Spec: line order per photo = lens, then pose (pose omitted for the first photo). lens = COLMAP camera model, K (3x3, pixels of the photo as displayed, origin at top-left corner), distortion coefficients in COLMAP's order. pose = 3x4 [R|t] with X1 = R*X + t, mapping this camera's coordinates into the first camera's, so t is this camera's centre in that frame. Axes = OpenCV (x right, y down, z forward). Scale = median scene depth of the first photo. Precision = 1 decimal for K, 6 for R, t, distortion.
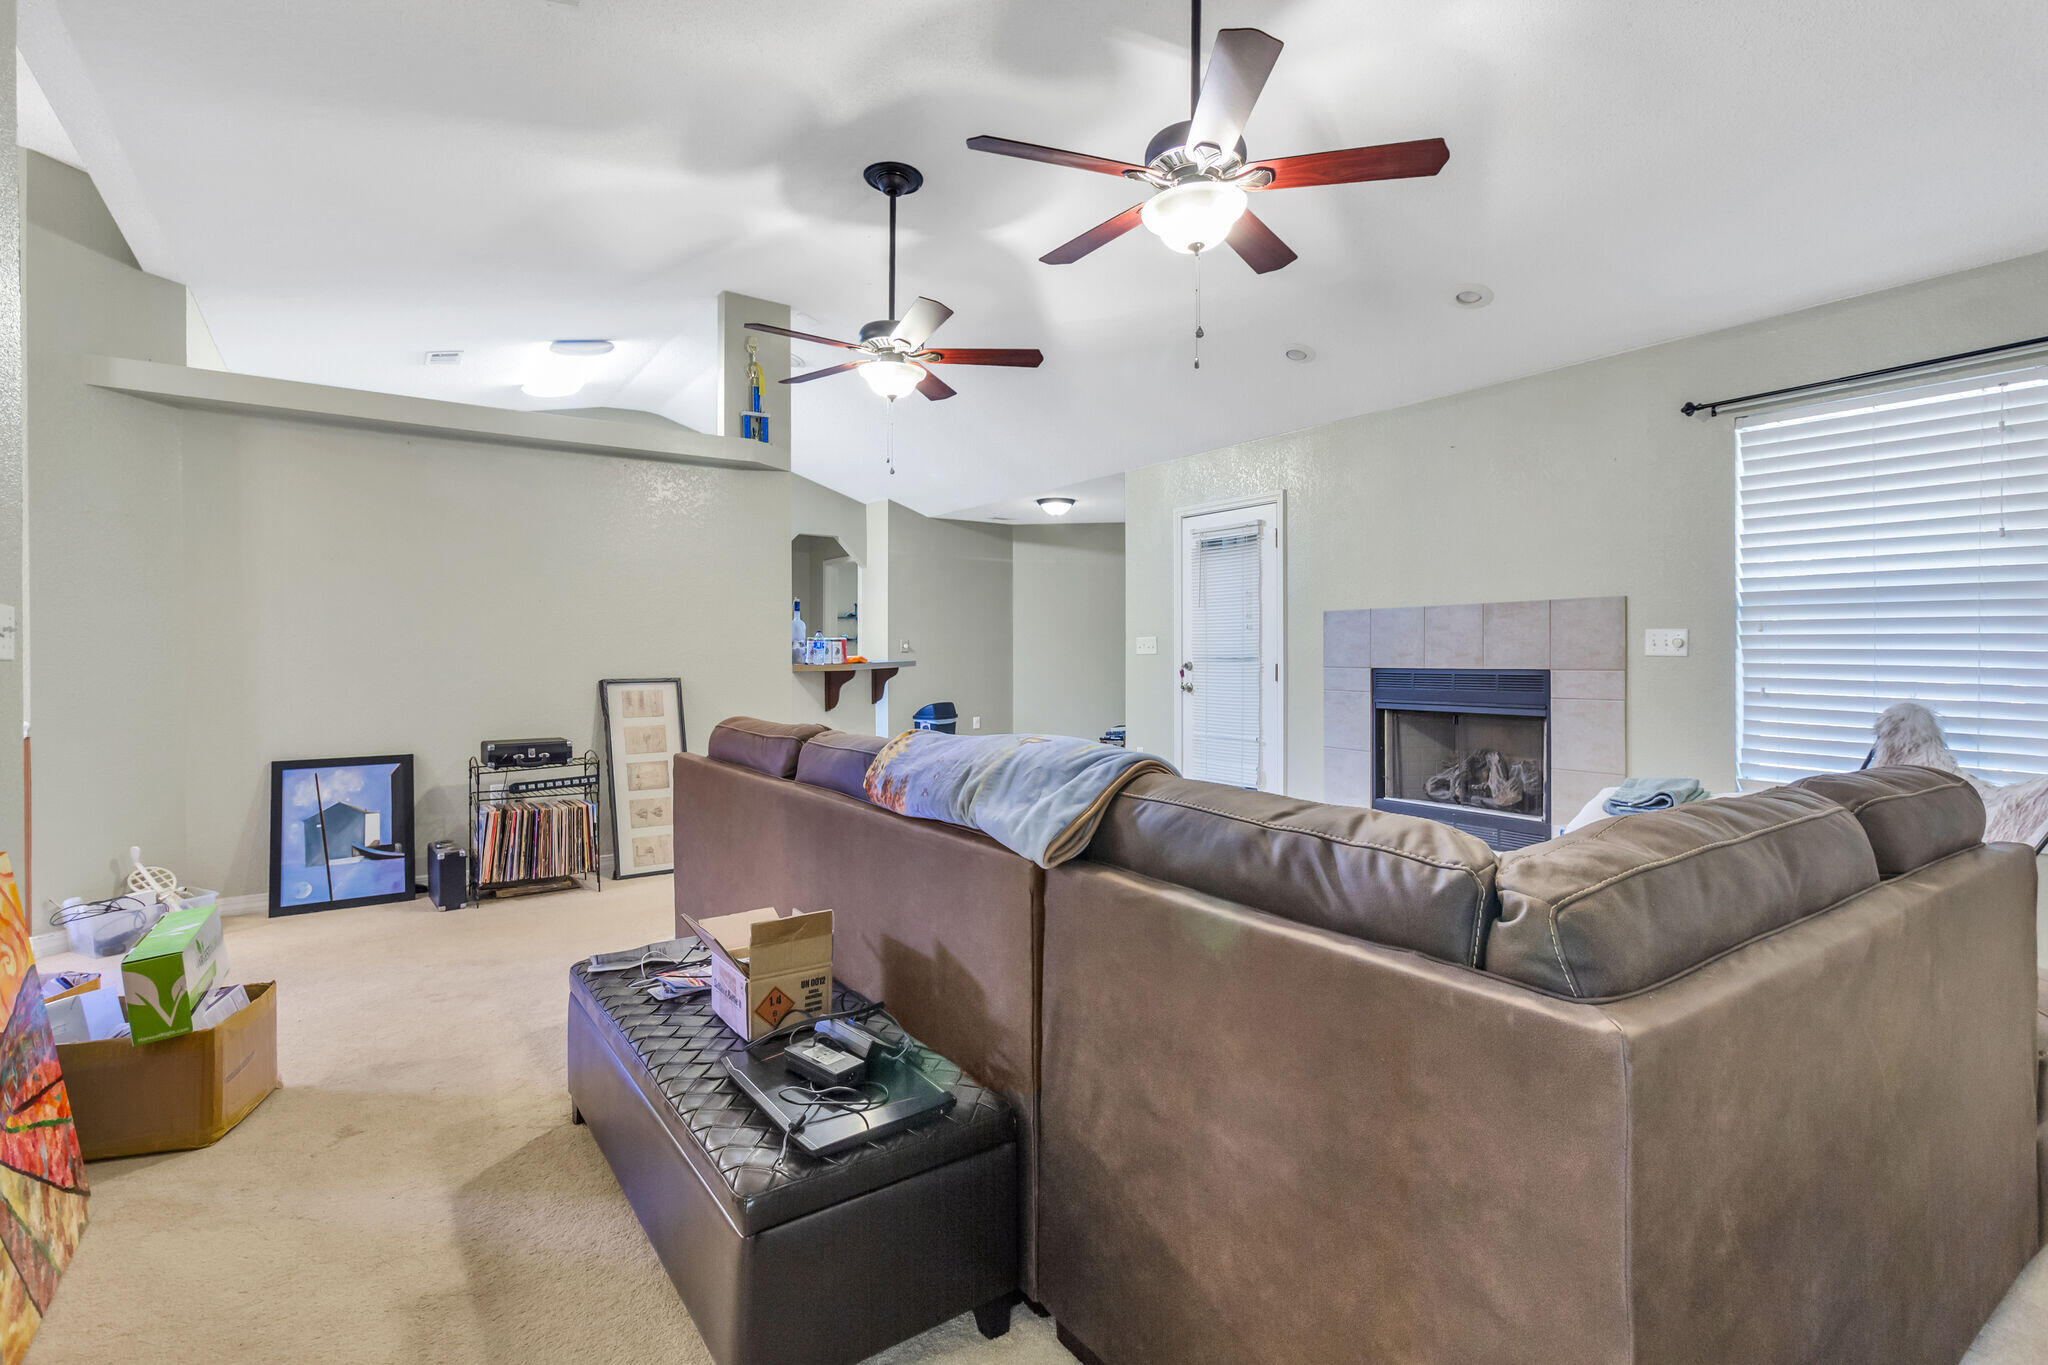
lens RADIAL K [[958.5, 0, 1043.7], [0, 958.5, 665.6], [0, 0, 1]] dist [0.002017, 0.000122]
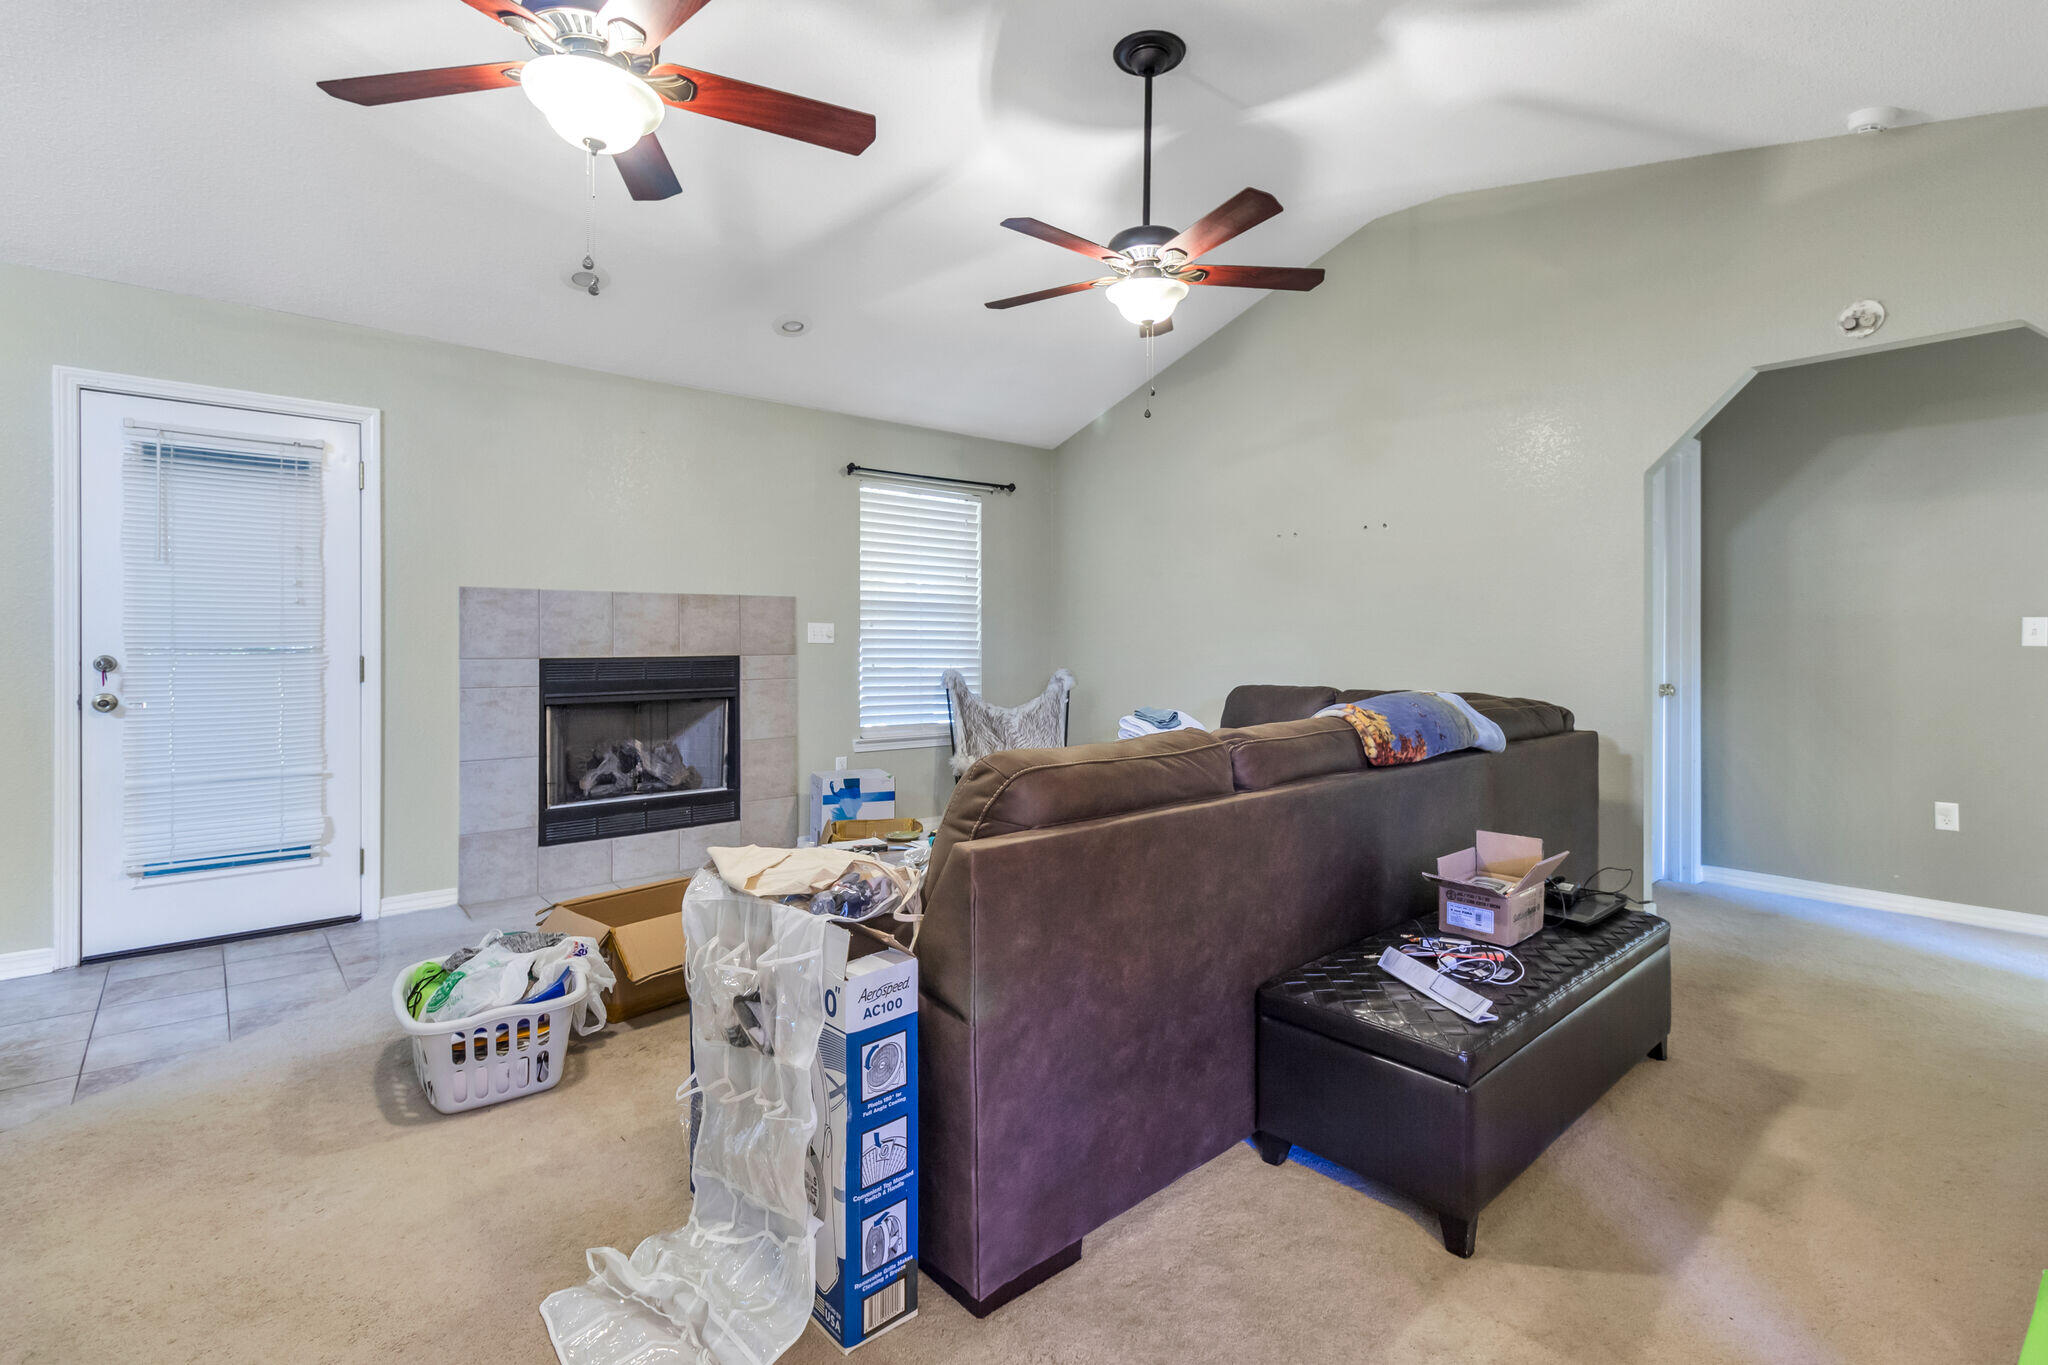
lens RADIAL K [[945.8, 0, 1020.6], [0, 945.8, 637.9], [0, 0, 1]] dist [0.008936, 0.000199]
pose [[-0.086986, 0.001987, 0.996208, -0.611442], [0.010108, 0.999948, -0.001112, -0.011881], [-0.996158, 0.009973, -0.087001, 0.735060]]
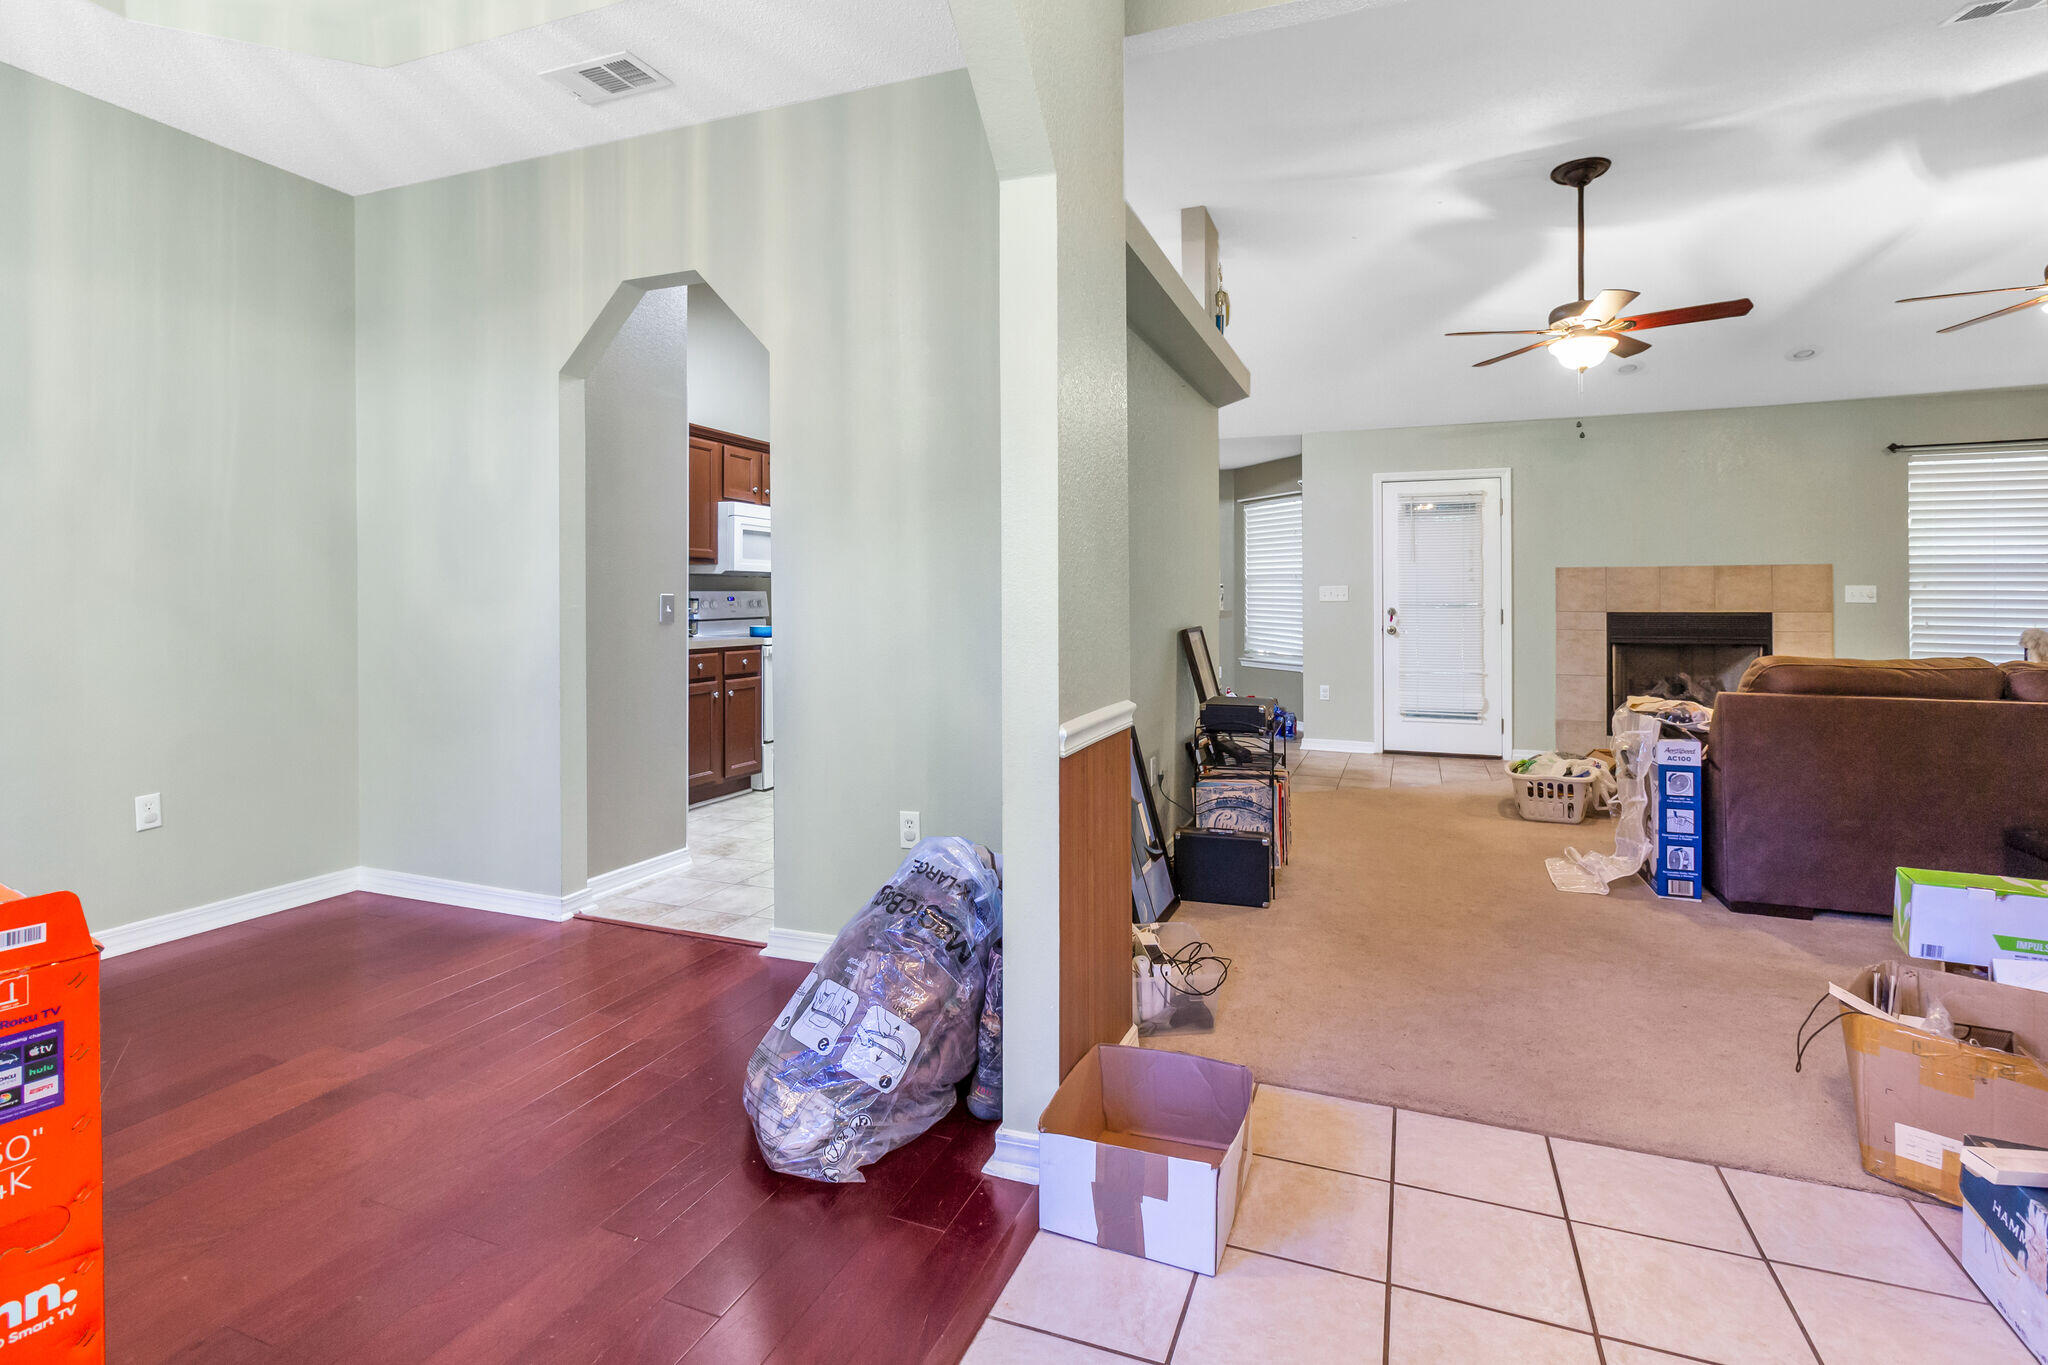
lens RADIAL K [[955.9, 0, 1053.2], [0, 955.9, 601.0], [0, 0, 1]] dist [0.001835, 0.000536]
pose [[0.834699, 0.000518, 0.550706, -1.142890], [0.005947, 0.999933, -0.009953, -0.004737], [-0.550674, 0.011582, 0.834640, 0.373495]]
